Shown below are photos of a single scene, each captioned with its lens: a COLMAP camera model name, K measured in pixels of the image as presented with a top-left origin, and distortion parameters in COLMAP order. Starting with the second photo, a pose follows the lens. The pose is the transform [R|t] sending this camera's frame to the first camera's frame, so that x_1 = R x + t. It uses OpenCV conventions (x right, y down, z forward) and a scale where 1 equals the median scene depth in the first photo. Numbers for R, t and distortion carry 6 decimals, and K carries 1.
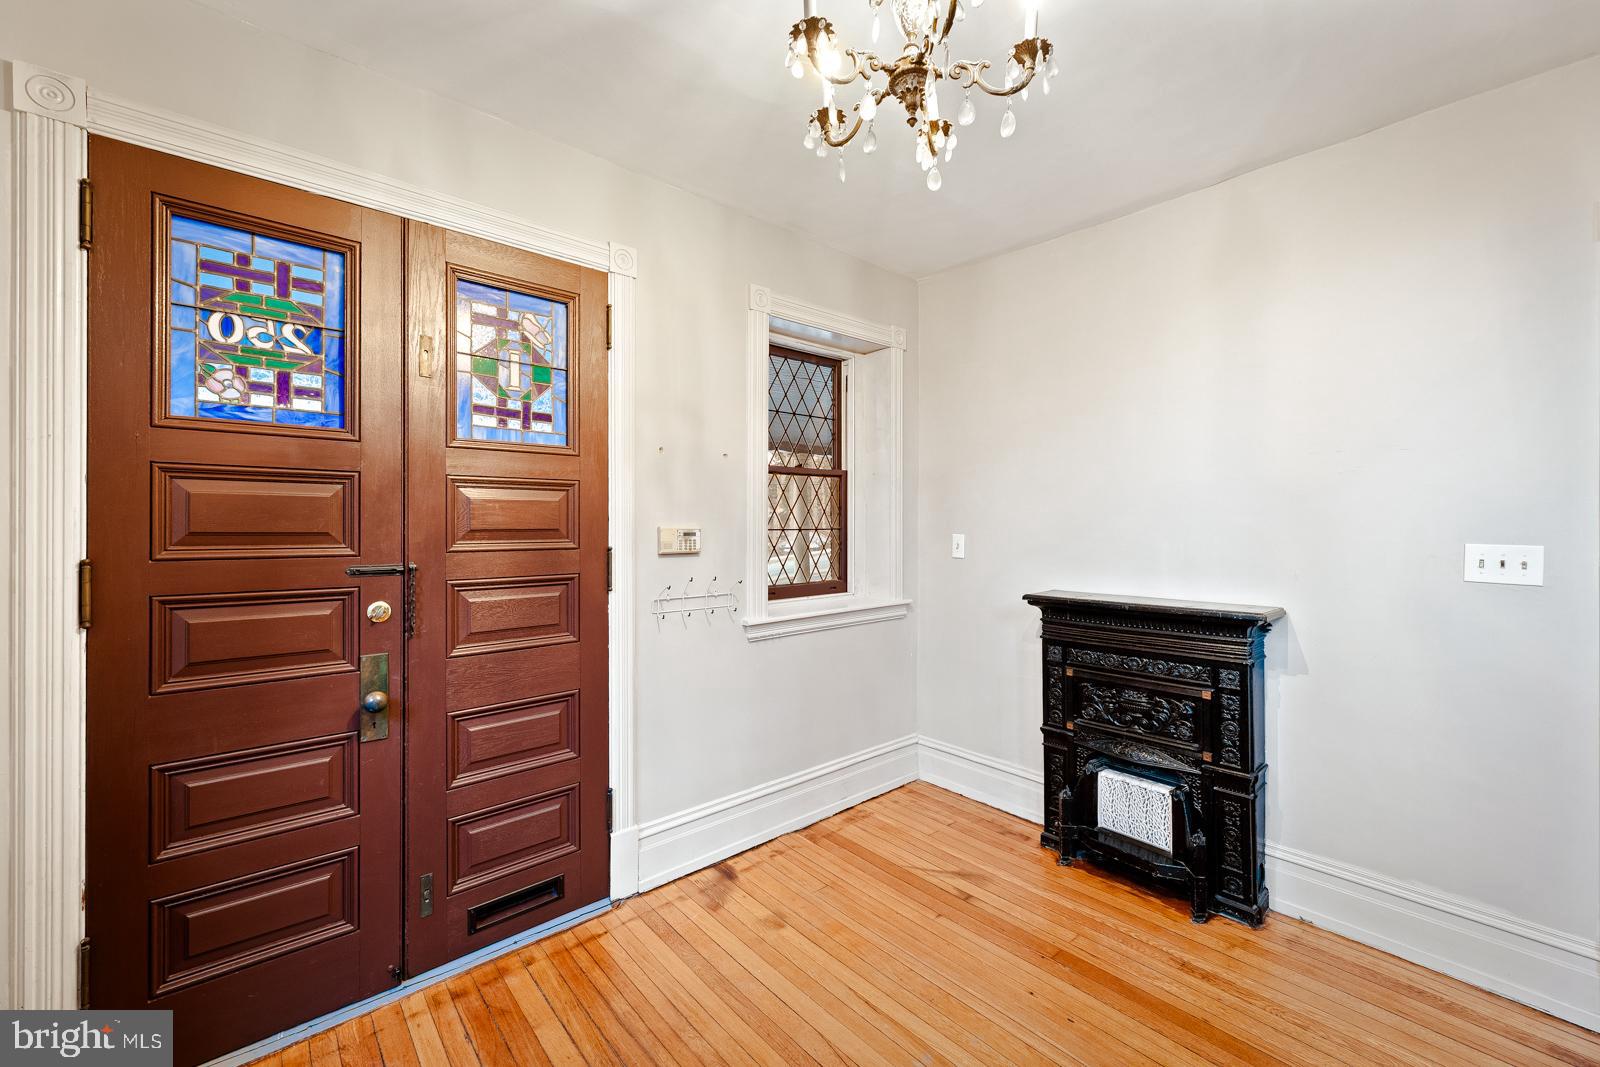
lens RADIAL K [[647.3, 0, 800.6], [0, 647.3, 525.8], [0, 0, 1]] dist [0.000188, 0.000073]
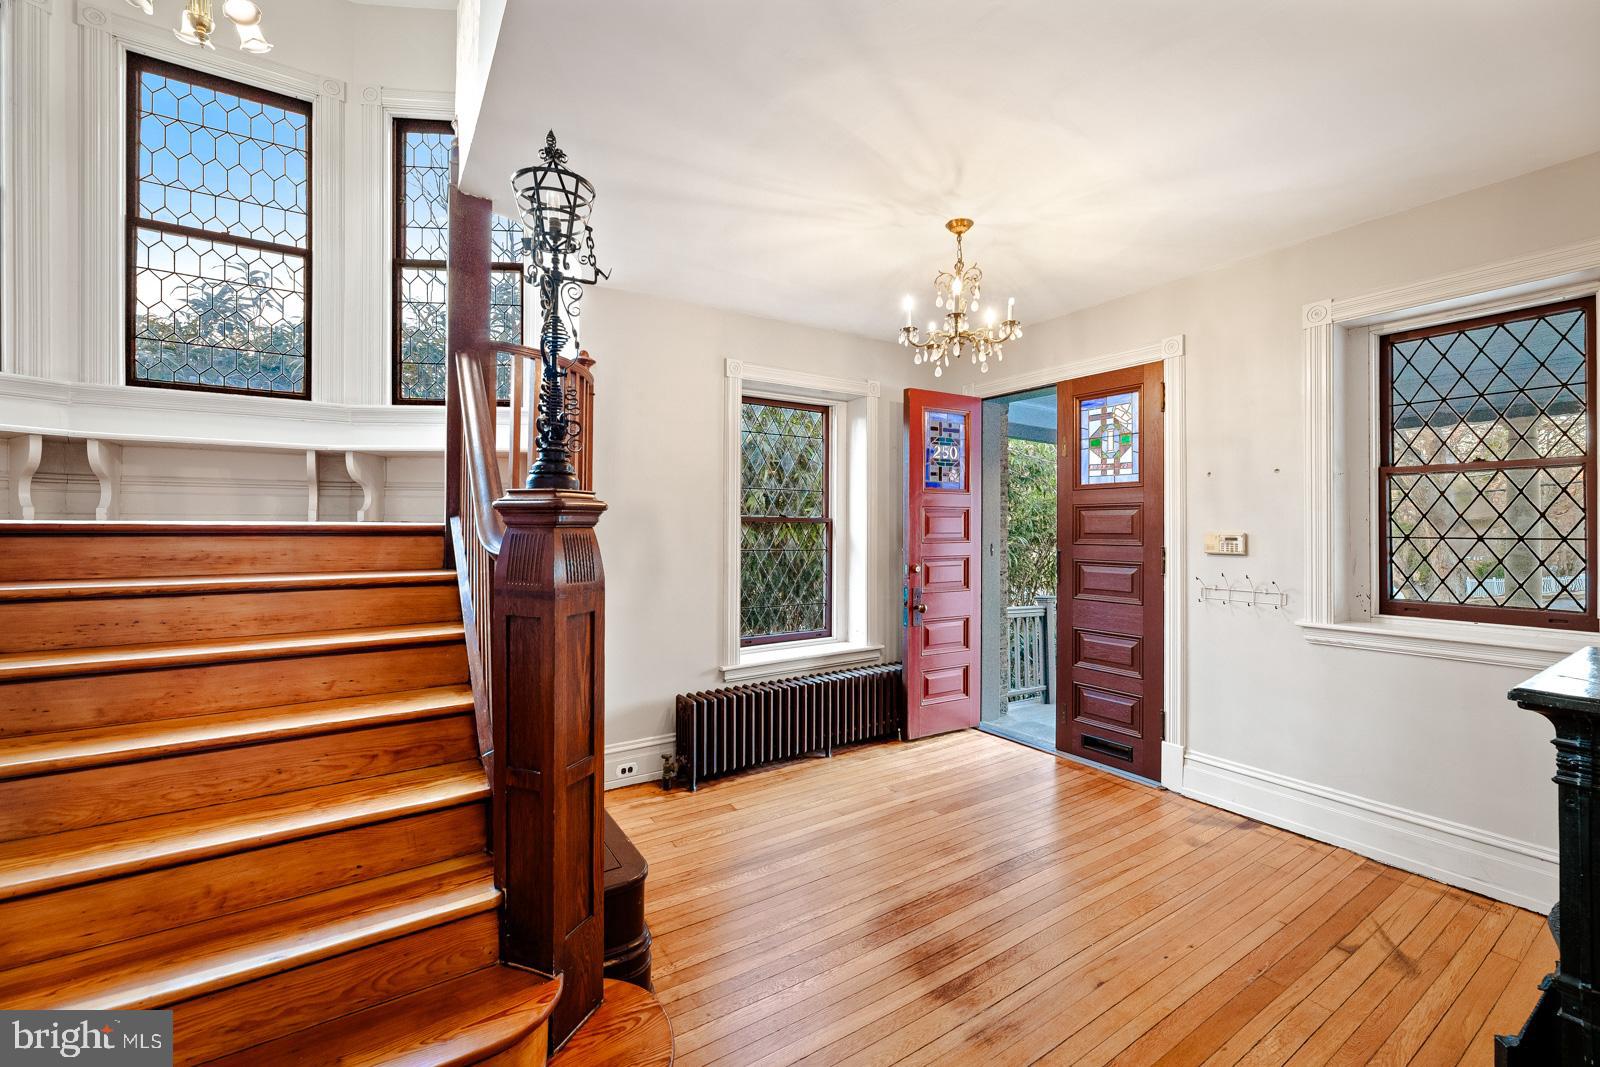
lens RADIAL K [[647.3, 0, 800.6], [0, 647.3, 525.8], [0, 0, 1]] dist [0.000188, 0.000073]
pose [[-0.132579, 0.000999, -0.991172, 1.336906], [-0.002990, 0.999995, 0.001408, -0.013288], [0.991168, 0.003150, -0.132575, 0.396163]]
